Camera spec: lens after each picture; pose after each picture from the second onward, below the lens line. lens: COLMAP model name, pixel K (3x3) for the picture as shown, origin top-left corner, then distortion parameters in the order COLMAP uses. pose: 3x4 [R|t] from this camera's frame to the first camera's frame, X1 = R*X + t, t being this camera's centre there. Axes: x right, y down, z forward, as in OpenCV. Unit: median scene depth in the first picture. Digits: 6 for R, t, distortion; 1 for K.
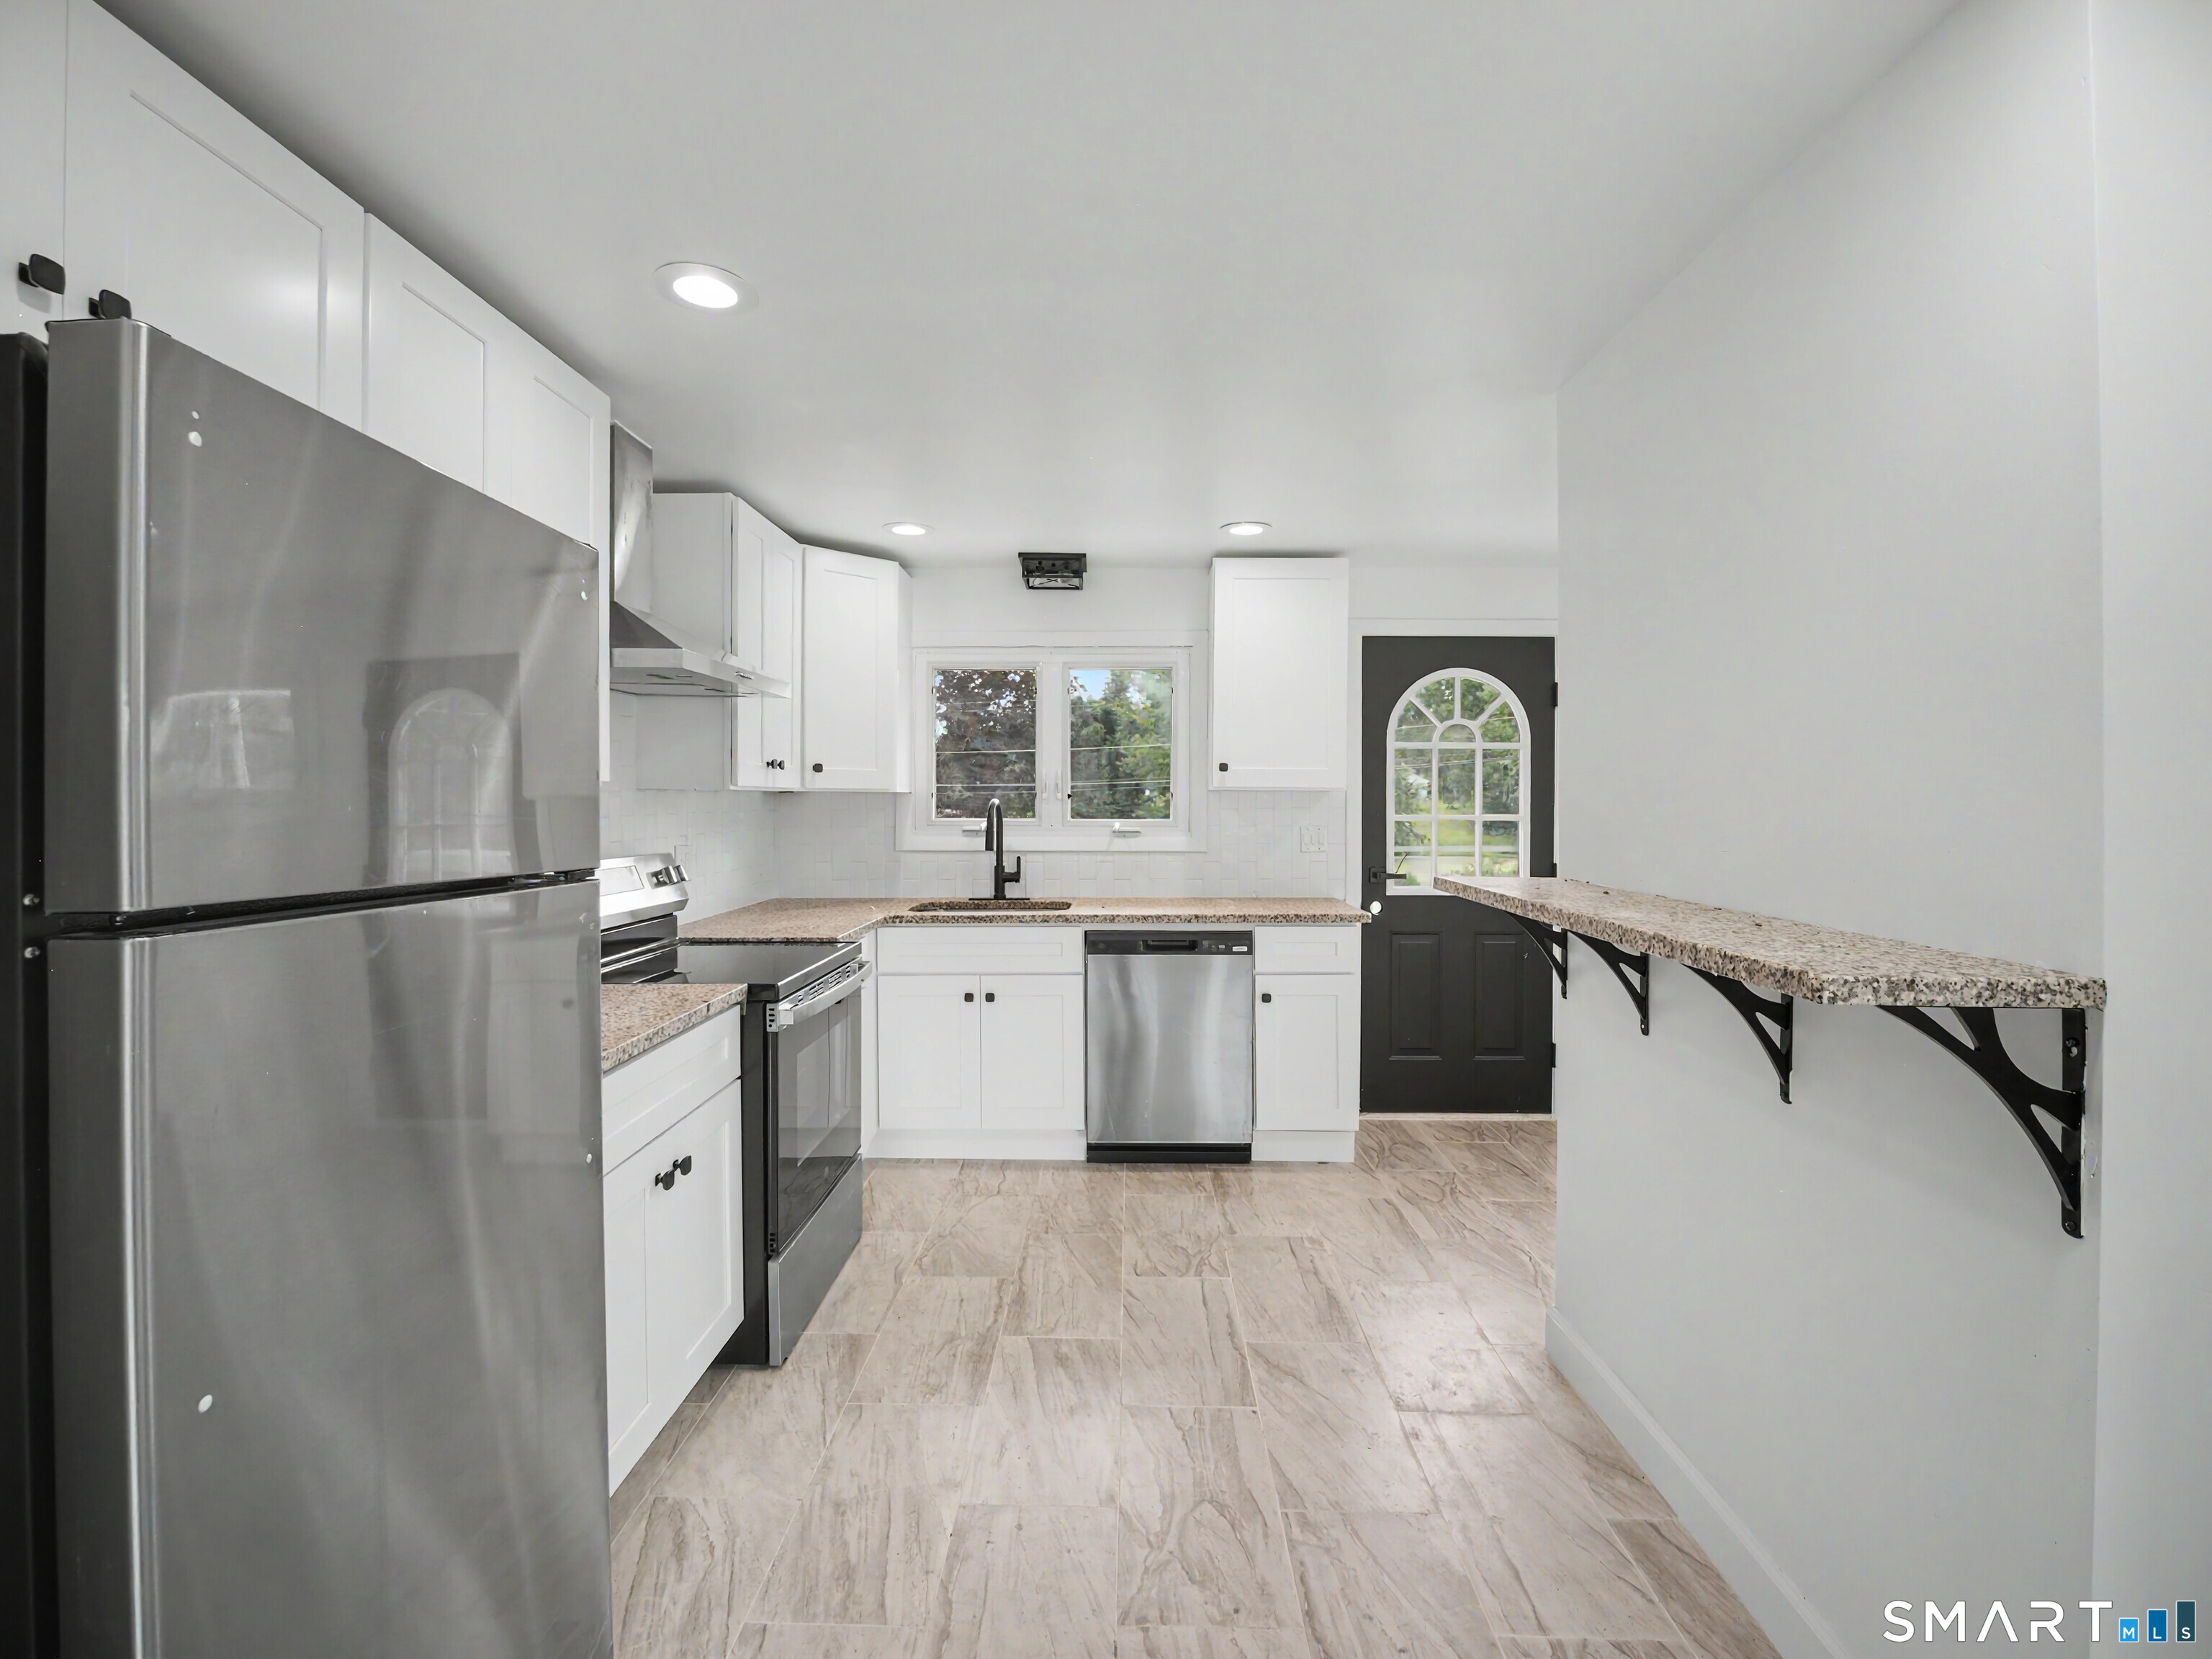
lens RADIAL K [[1007.6, 0, 1108.1], [0, 1007.6, 805.6], [0, 0, 1]] dist [-0.019879, 0.000307]
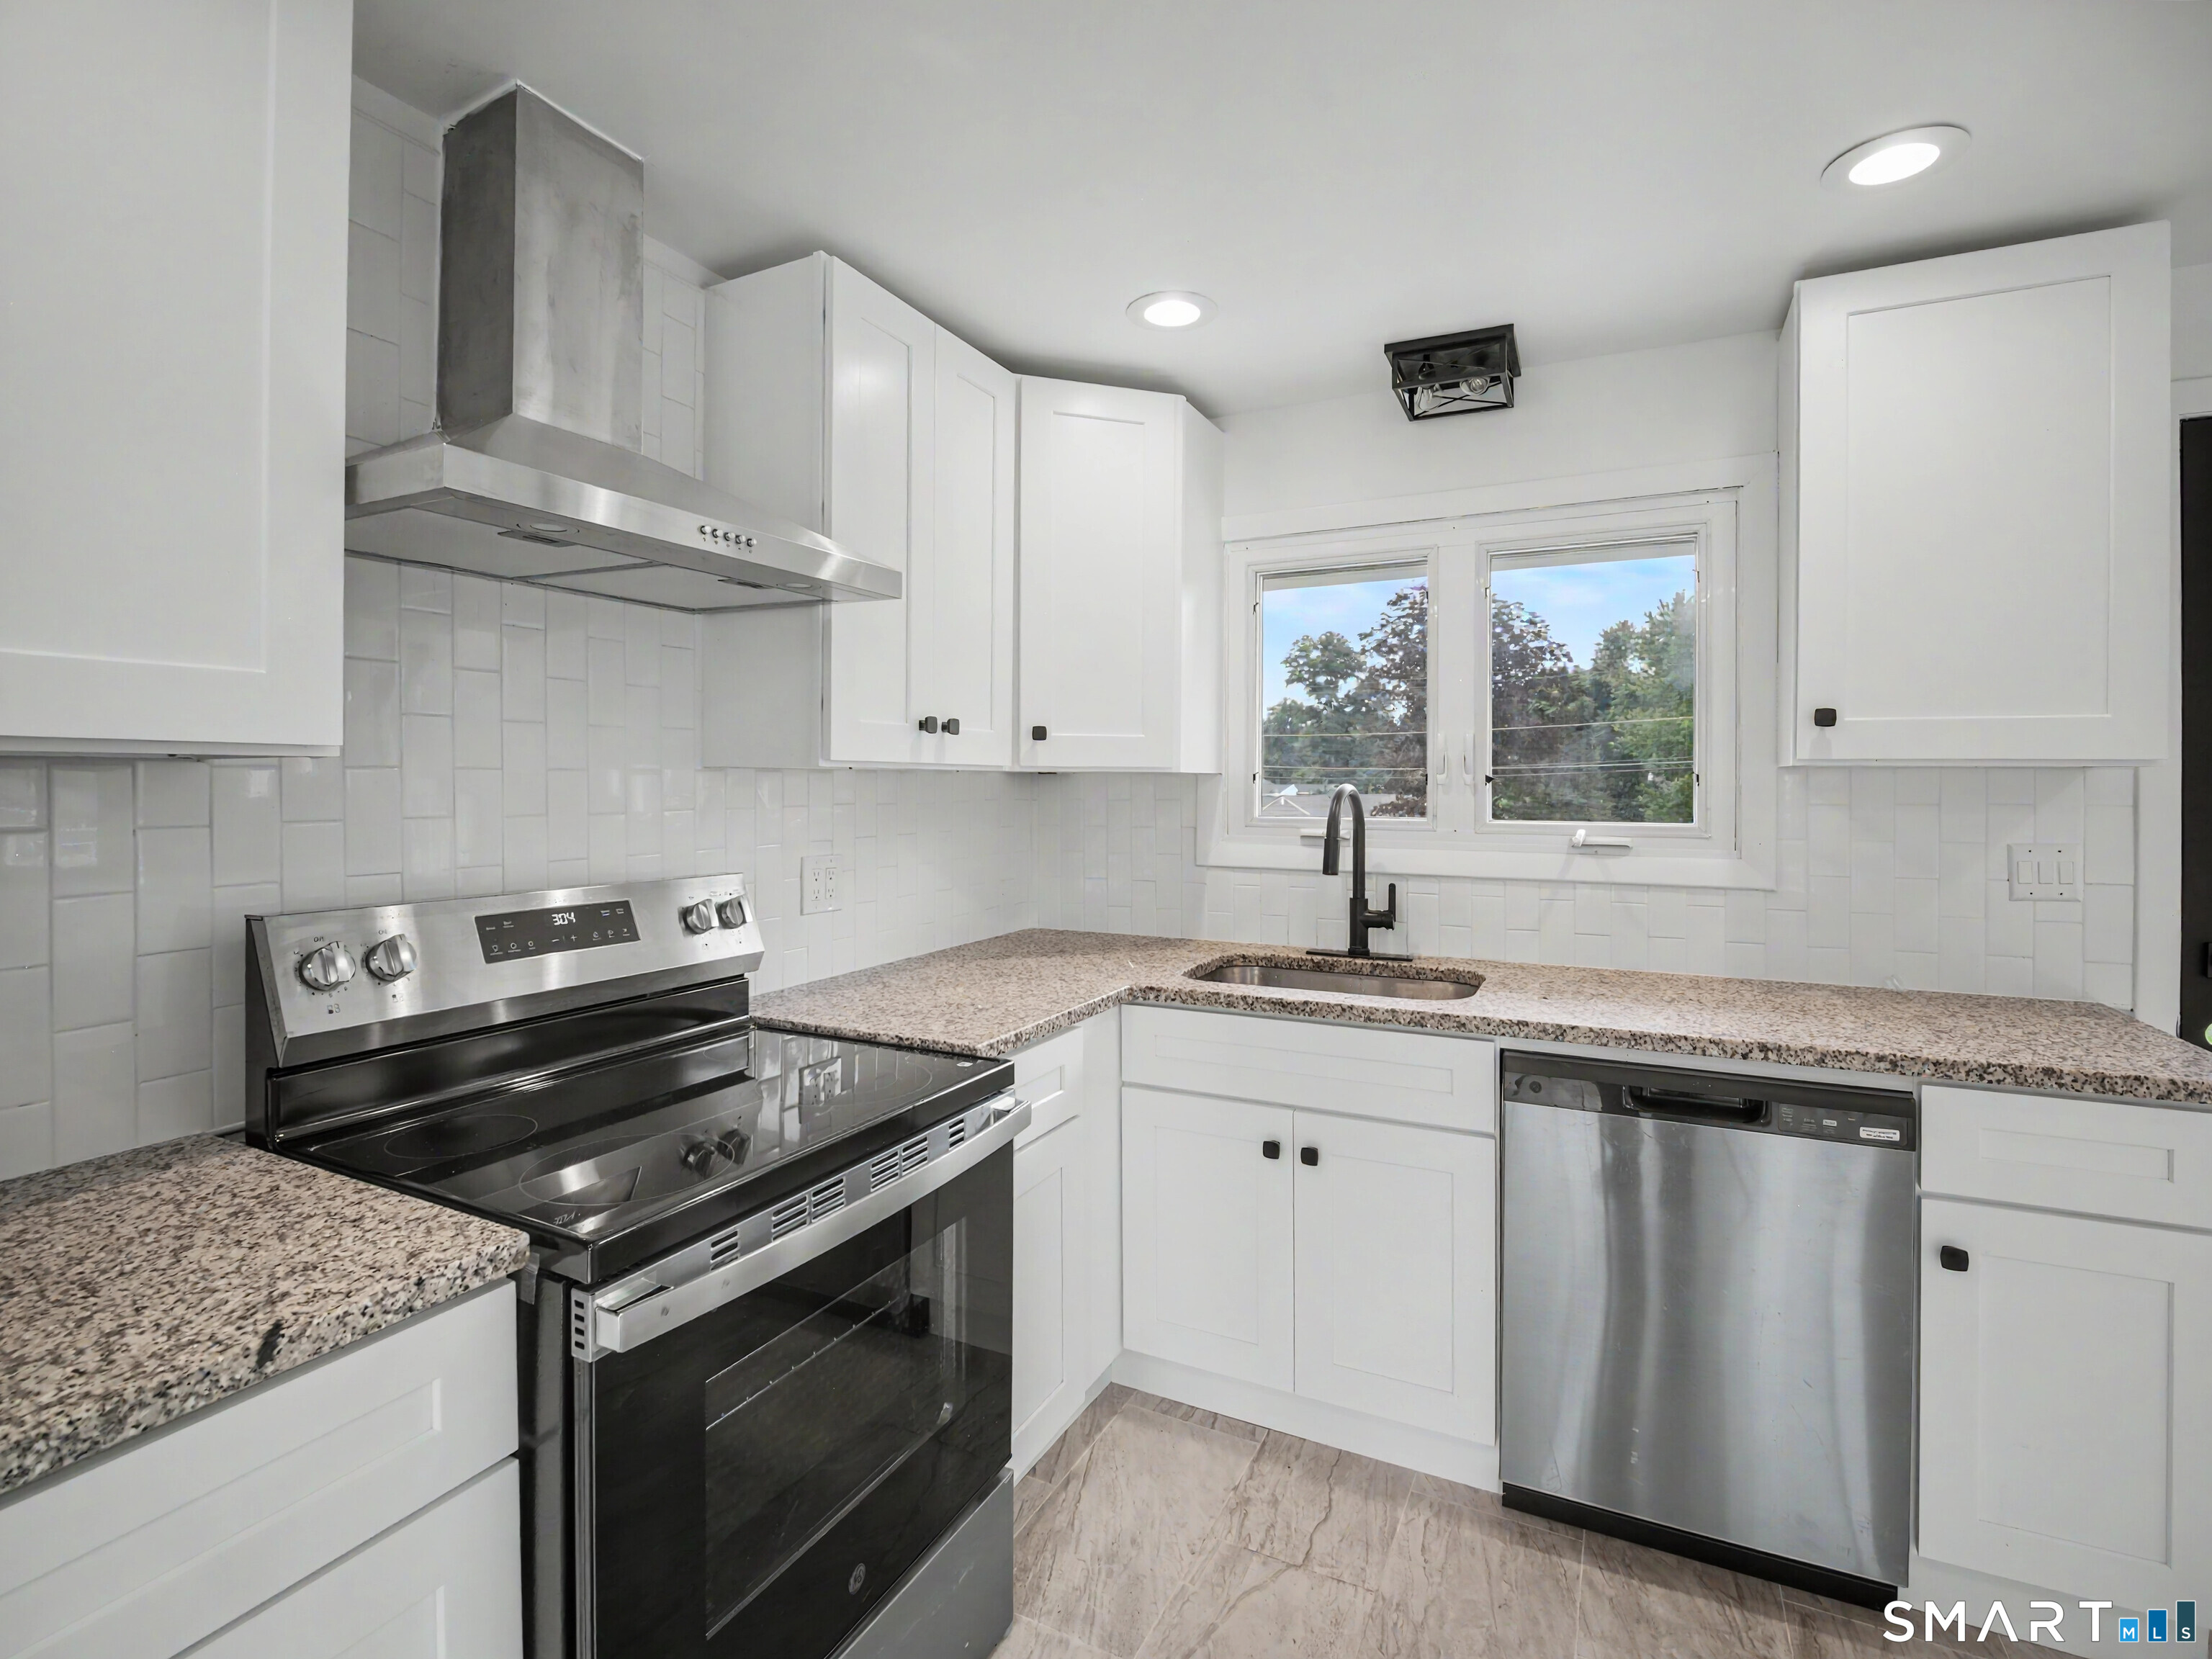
lens RADIAL K [[1027.0, 0, 1105.7], [0, 1027.0, 787.3], [0, 0, 1]] dist [0.003308, -0.018028]
pose [[0.900715, 0.002707, -0.434402, 0.021281], [-0.004387, 0.999986, -0.002865, -0.002967], [0.434389, 0.004486, 0.900714, 0.452663]]
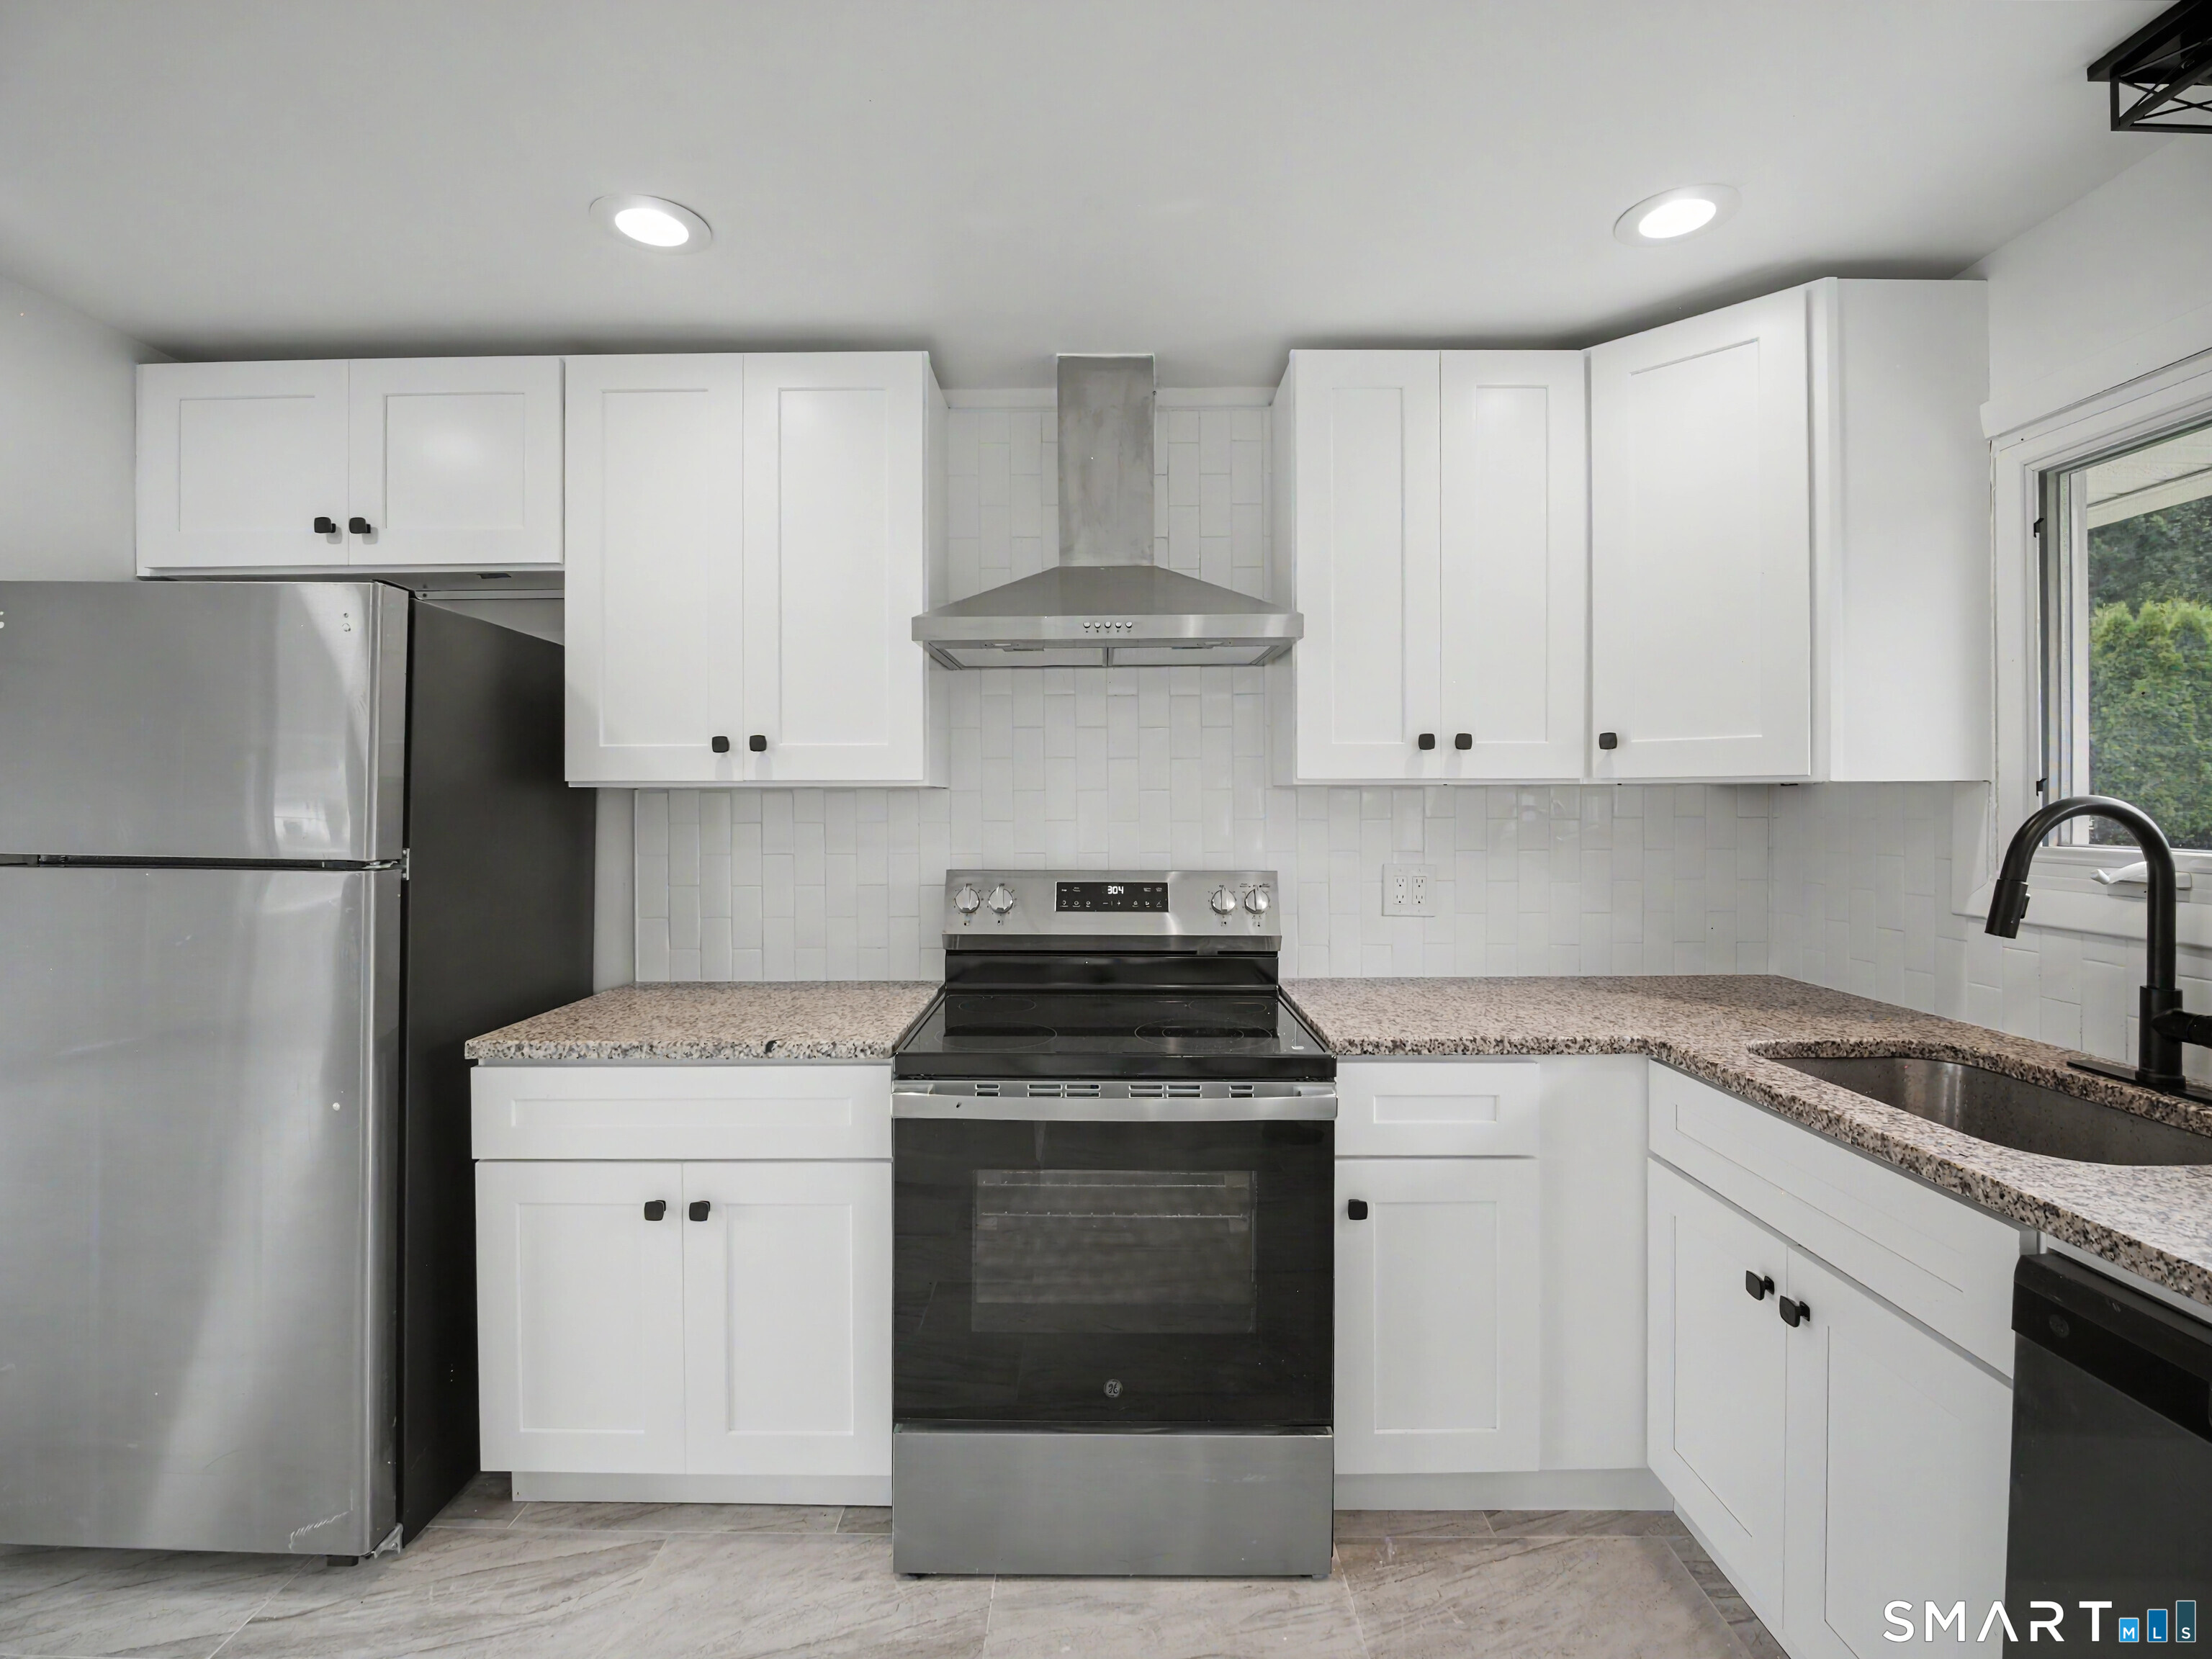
lens RADIAL K [[1007.6, 0, 1108.1], [0, 1007.6, 805.6], [0, 0, 1]] dist [-0.019879, 0.000307]
pose [[0.018065, 0.002013, -0.999835, 0.252730], [-0.004740, 0.999987, 0.001927, -0.001958], [0.999826, 0.004704, 0.018074, 0.719069]]
